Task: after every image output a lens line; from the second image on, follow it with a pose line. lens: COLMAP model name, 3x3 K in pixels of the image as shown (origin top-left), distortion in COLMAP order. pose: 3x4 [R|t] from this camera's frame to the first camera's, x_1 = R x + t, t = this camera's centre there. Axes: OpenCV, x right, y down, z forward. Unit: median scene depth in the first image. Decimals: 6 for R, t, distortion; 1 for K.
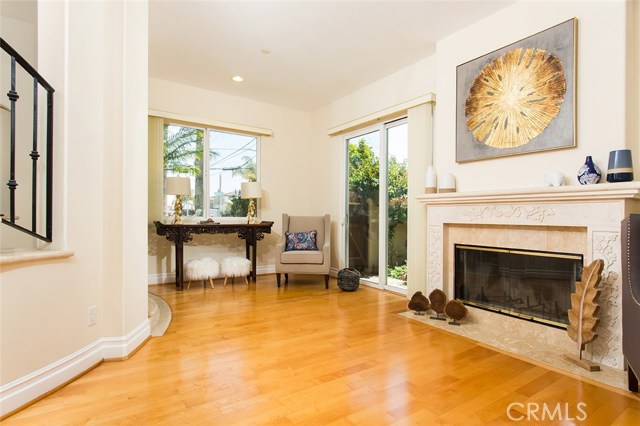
lens RADIAL K [[323.8, 0, 302.9], [0, 323.8, 218.3], [0, 0, 1]] dist [-0.003862, -0.002006]
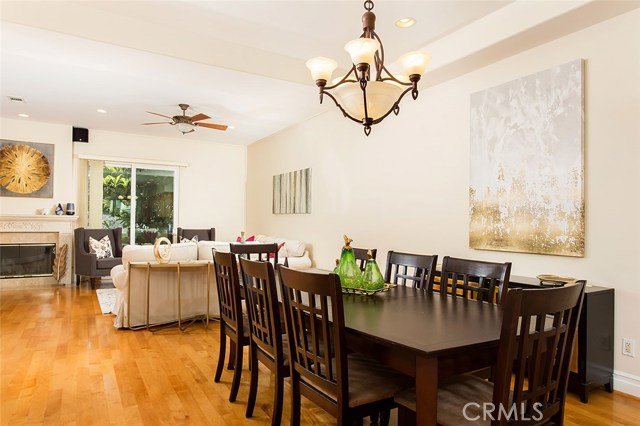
lens RADIAL K [[412.8, 0, 321.8], [0, 412.8, 223.2], [0, 0, 1]] dist [0.011189, -0.000030]
pose [[0.037645, -0.007387, 0.999264, -1.769866], [-0.002882, 0.999968, 0.007501, -0.053906], [-0.999287, -0.003162, 0.037623, -0.906252]]
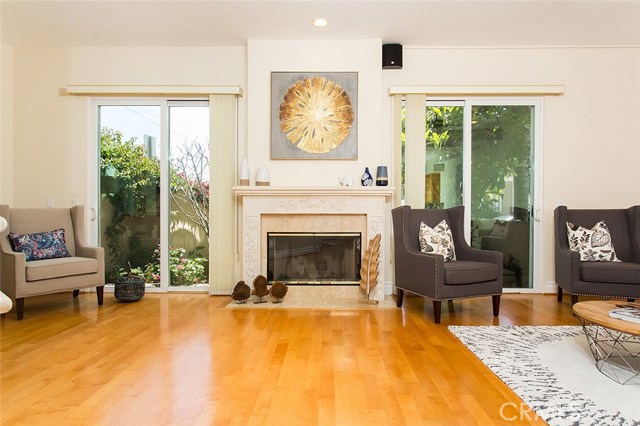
lens RADIAL K [[388.8, 0, 324.5], [0, 388.8, 221.3], [0, 0, 1]] dist [-0.009470, 0.002299]
pose [[0.534843, -0.030395, 0.844404, -0.617267], [0.009903, 0.999510, 0.029706, 0.004573], [-0.844893, -0.007526, 0.534882, 0.143109]]
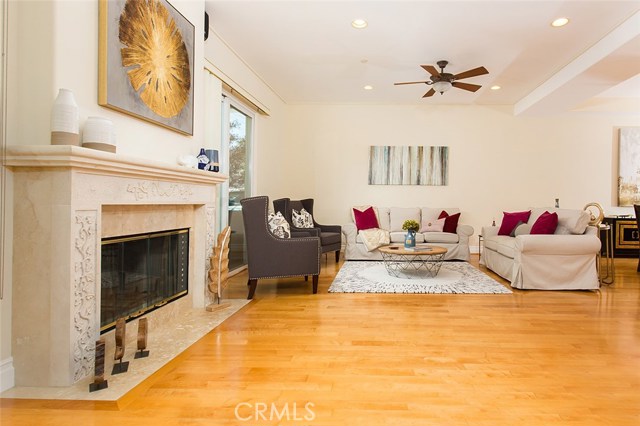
lens RADIAL K [[352.9, 0, 366.0], [0, 352.9, 206.6], [0, 0, 1]] dist [-0.001064, 0.001388]
pose [[-0.831460, -0.019001, 0.555260, -0.332266], [-0.008297, 0.999728, 0.021786, 0.000677], [-0.555523, 0.013507, -0.831391, 1.413184]]
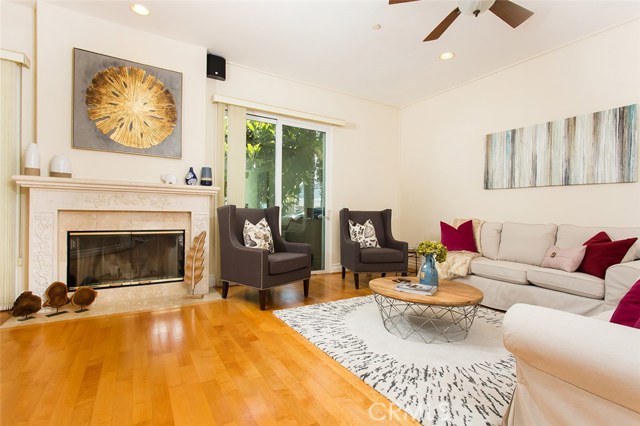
lens RADIAL K [[306.4, 0, 321.2], [0, 306.4, 218.2], [0, 0, 1]] dist [-0.001546, 0.002938]
pose [[0.008232, -0.029045, 0.999544, -0.491637], [-0.010578, 0.999520, 0.029132, 0.006054], [-0.999910, -0.010813, 0.007921, 0.271223]]
